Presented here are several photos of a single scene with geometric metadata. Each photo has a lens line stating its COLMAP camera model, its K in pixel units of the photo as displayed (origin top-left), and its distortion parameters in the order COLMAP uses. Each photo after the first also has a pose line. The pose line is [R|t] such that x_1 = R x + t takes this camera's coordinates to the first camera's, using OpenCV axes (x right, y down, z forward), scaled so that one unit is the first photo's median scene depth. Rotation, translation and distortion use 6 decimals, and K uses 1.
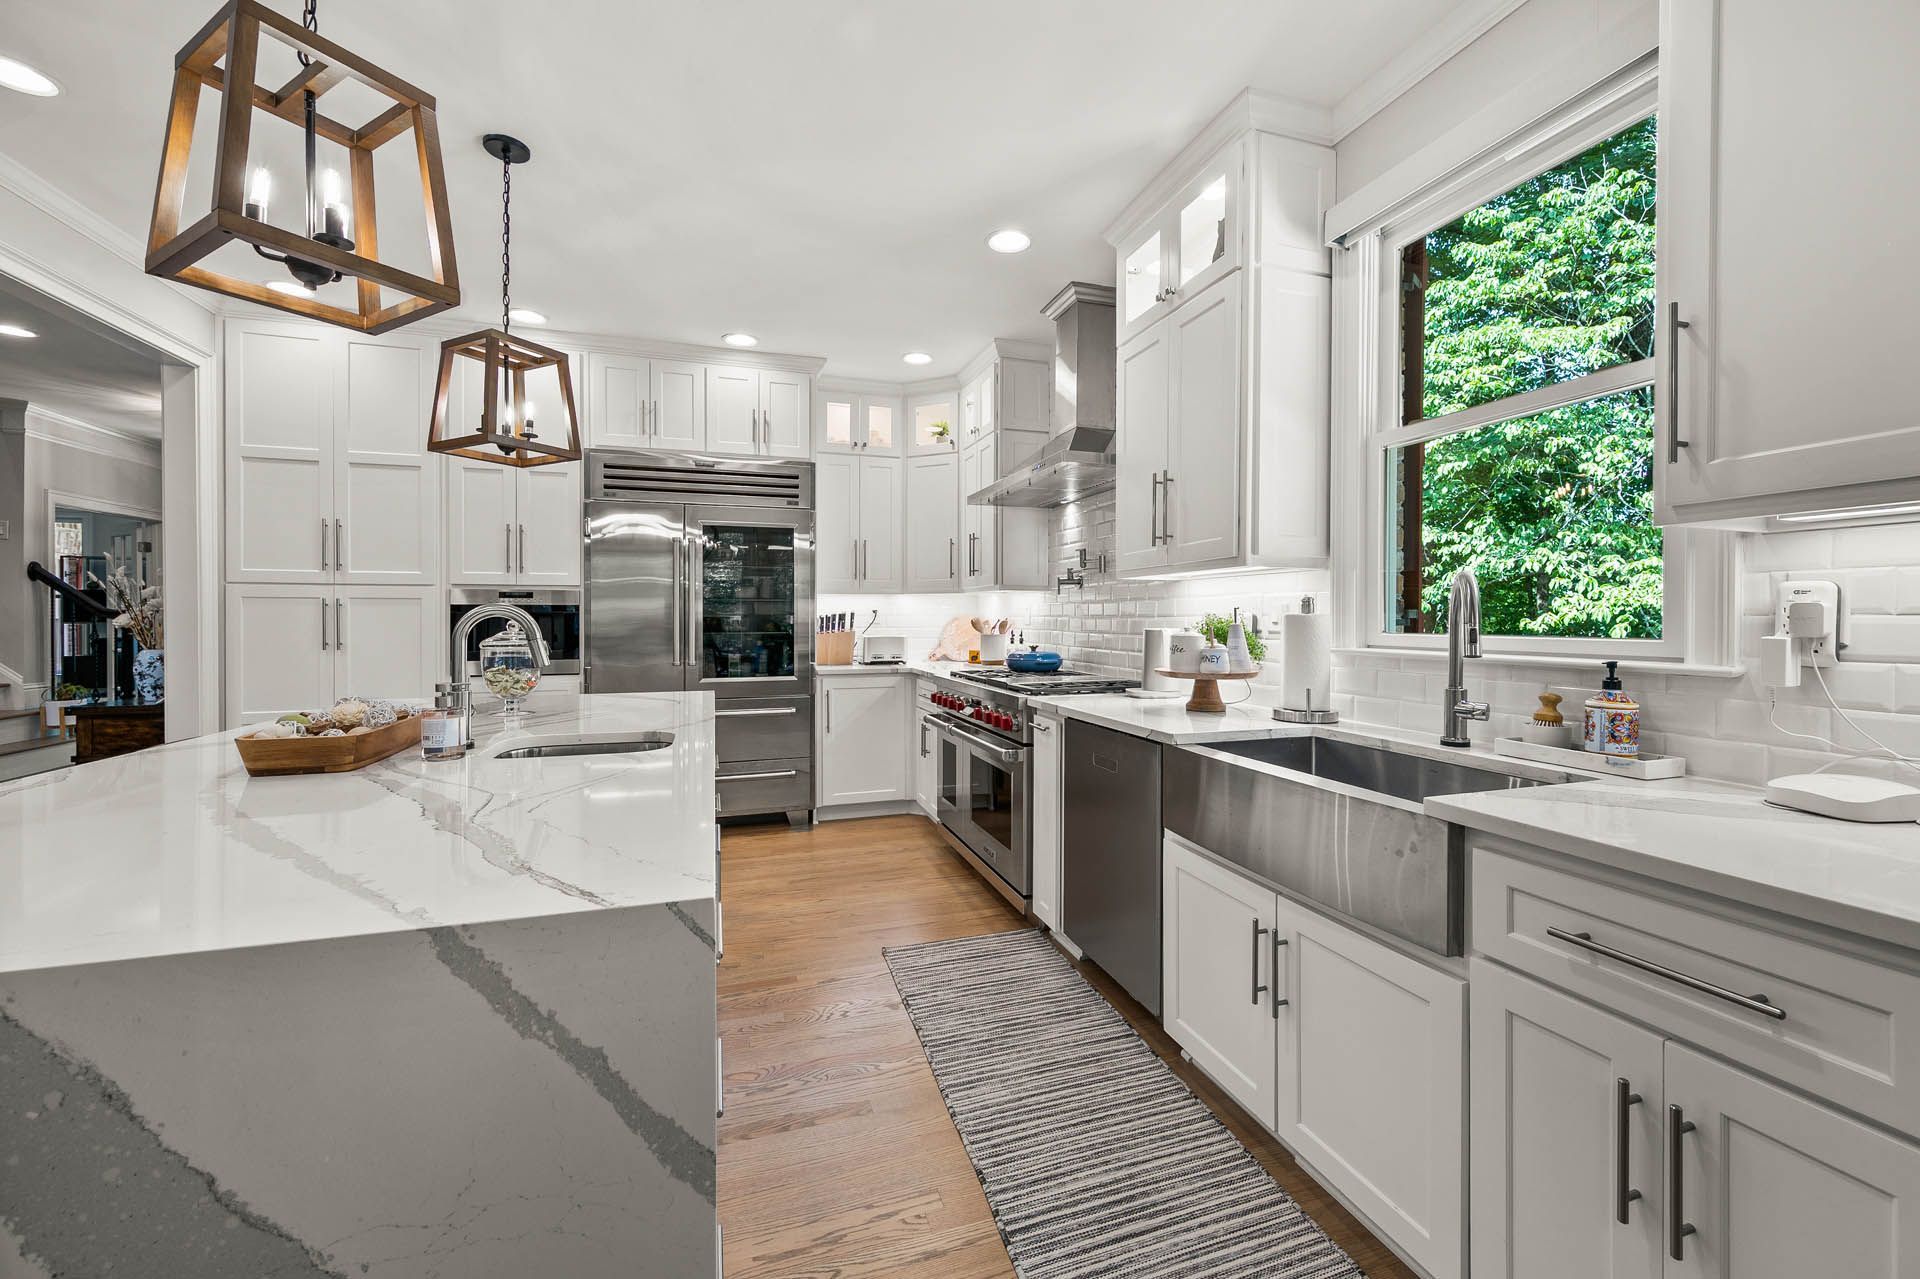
lens RADIAL K [[767.5, 0, 971.4], [0, 767.5, 617.2], [0, 0, 1]] dist [-0.000333, -0.000143]
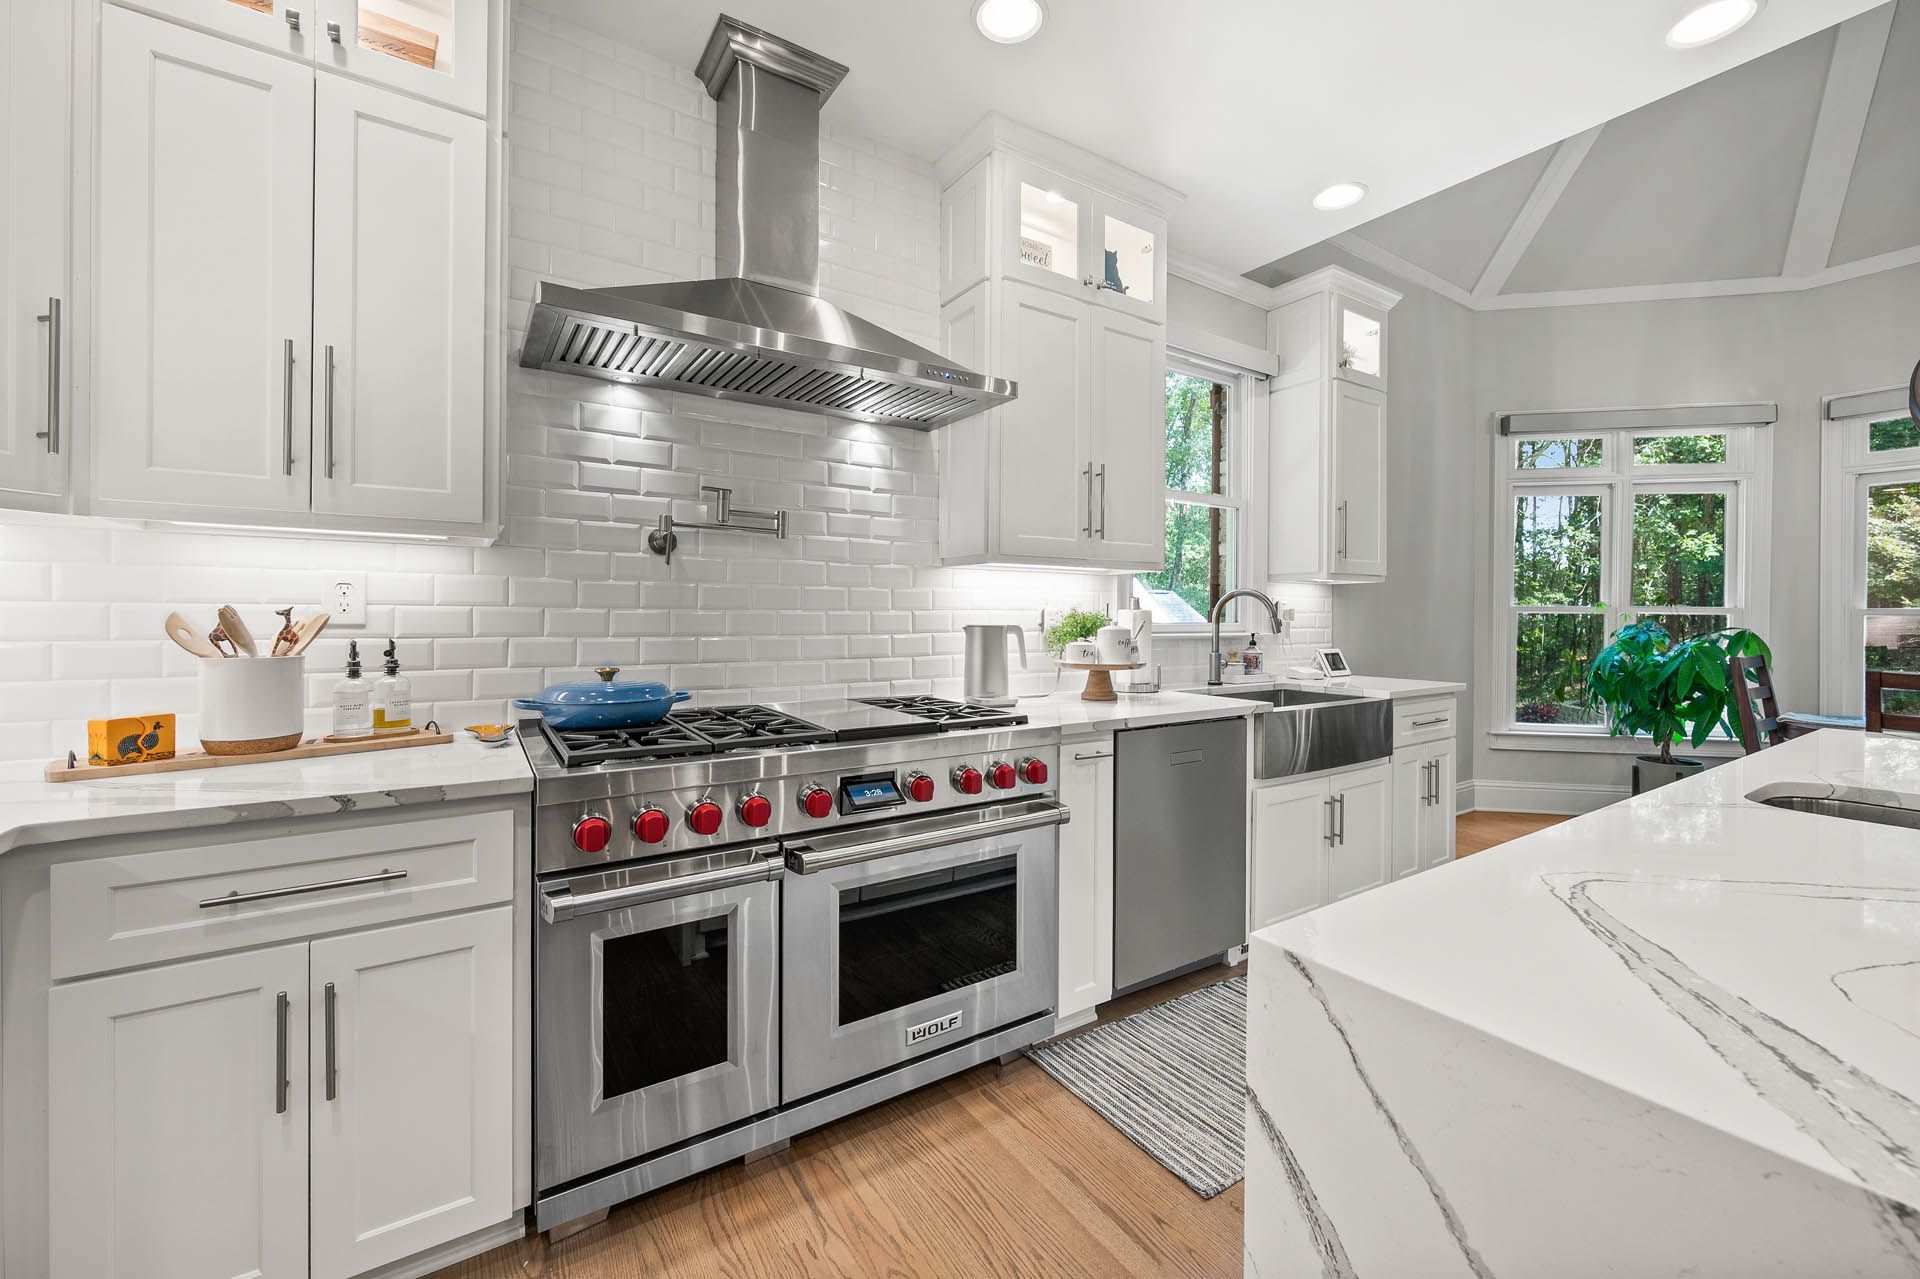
lens RADIAL K [[767.5, 0, 971.4], [0, 767.5, 617.2], [0, 0, 1]] dist [-0.000333, -0.000143]
pose [[-0.261606, -0.007499, 0.965146, -0.437322], [-0.007824, 0.999953, 0.005649, 0.001522], [-0.965143, -0.006074, -0.261652, 0.936446]]
